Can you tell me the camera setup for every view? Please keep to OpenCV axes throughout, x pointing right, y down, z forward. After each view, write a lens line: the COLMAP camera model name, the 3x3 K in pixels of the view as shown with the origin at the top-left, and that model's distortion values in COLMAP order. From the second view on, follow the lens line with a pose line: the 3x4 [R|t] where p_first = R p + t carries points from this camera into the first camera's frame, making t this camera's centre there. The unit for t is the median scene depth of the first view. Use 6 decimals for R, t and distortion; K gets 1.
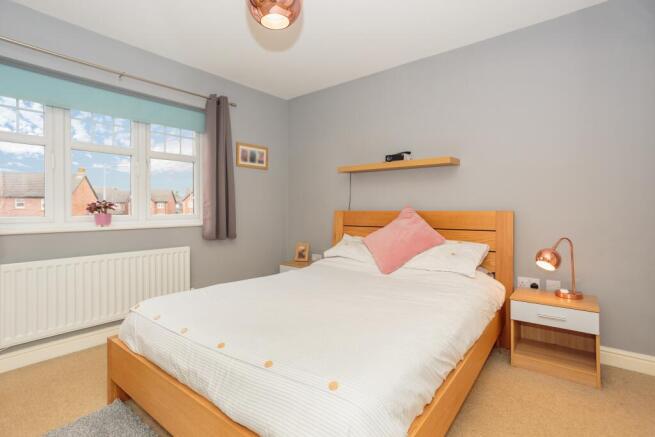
lens RADIAL K [[317.2, 0, 323.6], [0, 317.2, 215.0], [0, 0, 1]] dist [-0.032275, 0.010956]
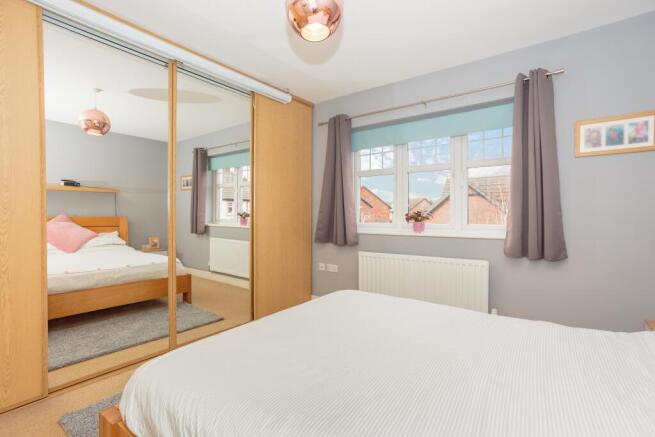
lens RADIAL K [[317.2, 0, 327.9], [0, 317.2, 220.6], [0, 0, 1]] dist [-0.032275, 0.010956]
pose [[0.054848, 0.008496, -0.998459, 0.427850], [-0.026791, 0.999616, 0.007034, -0.008153], [0.998135, 0.026364, 0.055055, 0.498914]]
